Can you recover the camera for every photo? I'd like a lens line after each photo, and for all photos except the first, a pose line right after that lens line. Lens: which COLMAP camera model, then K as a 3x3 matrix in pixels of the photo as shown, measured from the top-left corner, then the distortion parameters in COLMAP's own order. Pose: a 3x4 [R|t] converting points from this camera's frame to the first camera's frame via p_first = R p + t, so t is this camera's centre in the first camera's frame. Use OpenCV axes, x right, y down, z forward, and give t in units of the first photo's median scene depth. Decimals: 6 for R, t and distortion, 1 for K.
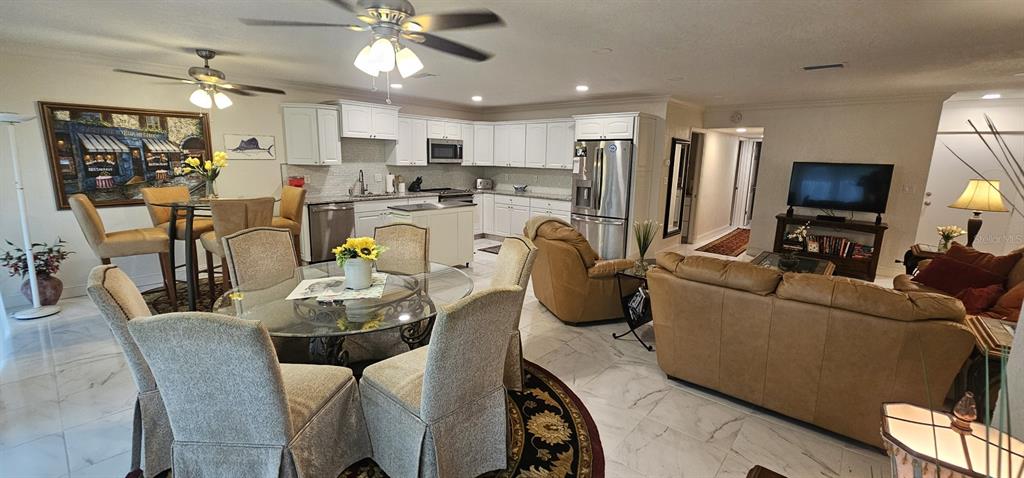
lens RADIAL K [[420.2, 0, 514.0], [0, 420.2, 233.4], [0, 0, 1]] dist [0.000821, 0.000272]
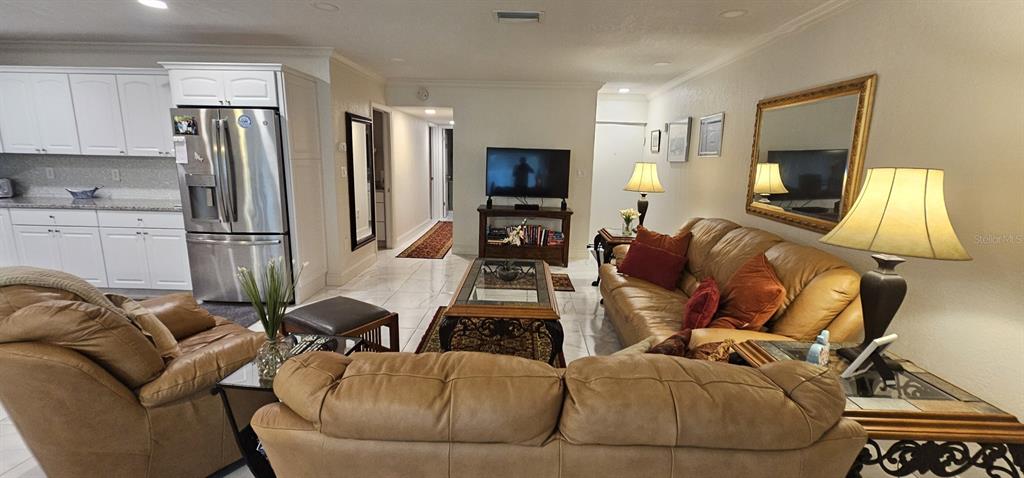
lens RADIAL K [[420.2, 0, 515.1], [0, 420.2, 234.6], [0, 0, 1]] dist [0.000821, 0.000272]
pose [[0.775683, -0.119851, 0.619638, 0.179633], [0.107286, 0.992554, 0.057677, -0.040341], [-0.621937, 0.021739, 0.782766, 0.354615]]
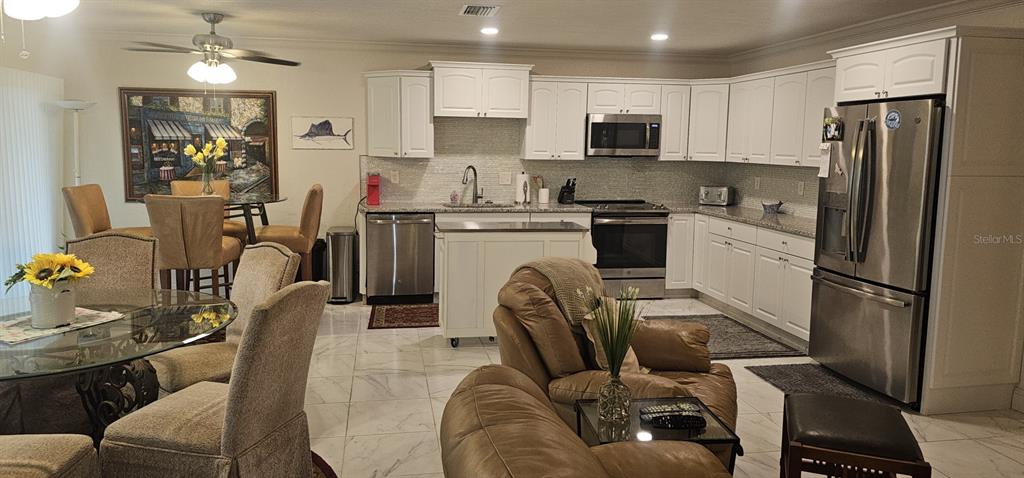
lens RADIAL K [[686.2, 0, 503.8], [0, 686.2, 222.5], [0, 0, 1]] dist [0.059290, -0.050594]
pose [[0.776592, 0.063171, -0.626829, 0.474497], [-0.110975, 0.993119, -0.037404, -0.040703], [0.620153, 0.098610, 0.778258, 0.295396]]
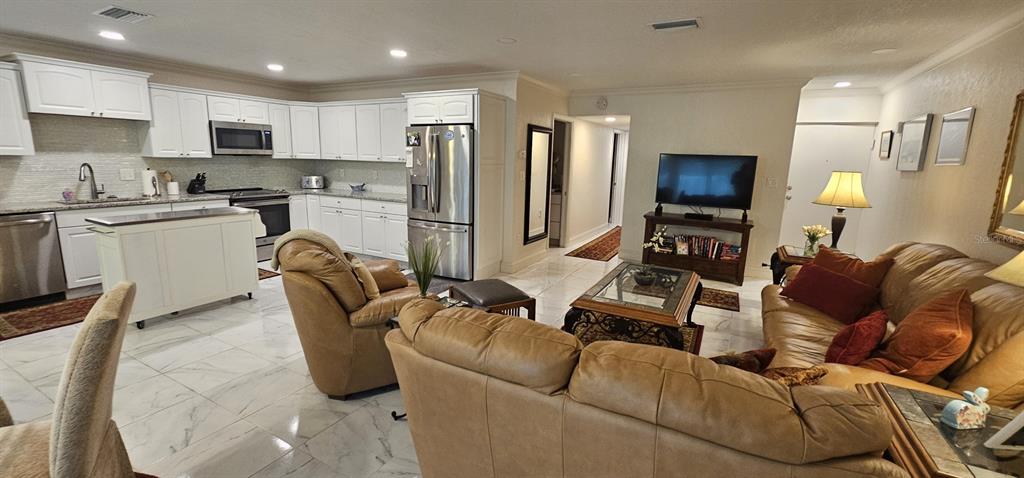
lens RADIAL K [[420.2, 0, 513.3], [0, 420.2, 234.4], [0, 0, 1]] dist [0.000821, 0.000272]
pose [[0.978042, -0.035837, 0.205305, 0.232896], [0.034201, 0.999349, 0.011513, -0.027533], [-0.205583, -0.004239, 0.978630, 0.261015]]
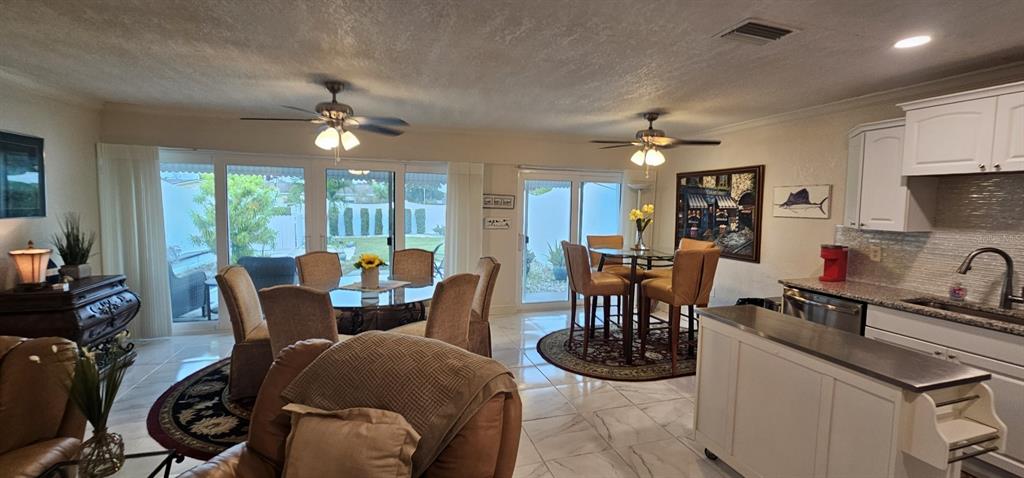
lens RADIAL K [[420.2, 0, 514.5], [0, 420.2, 232.3], [0, 0, 1]] dist [0.000821, 0.000272]
pose [[-0.521223, 0.029041, -0.852926, 0.325077], [-0.183870, 0.972128, 0.145463, -0.193043], [0.833378, 0.232646, -0.501356, 1.115280]]
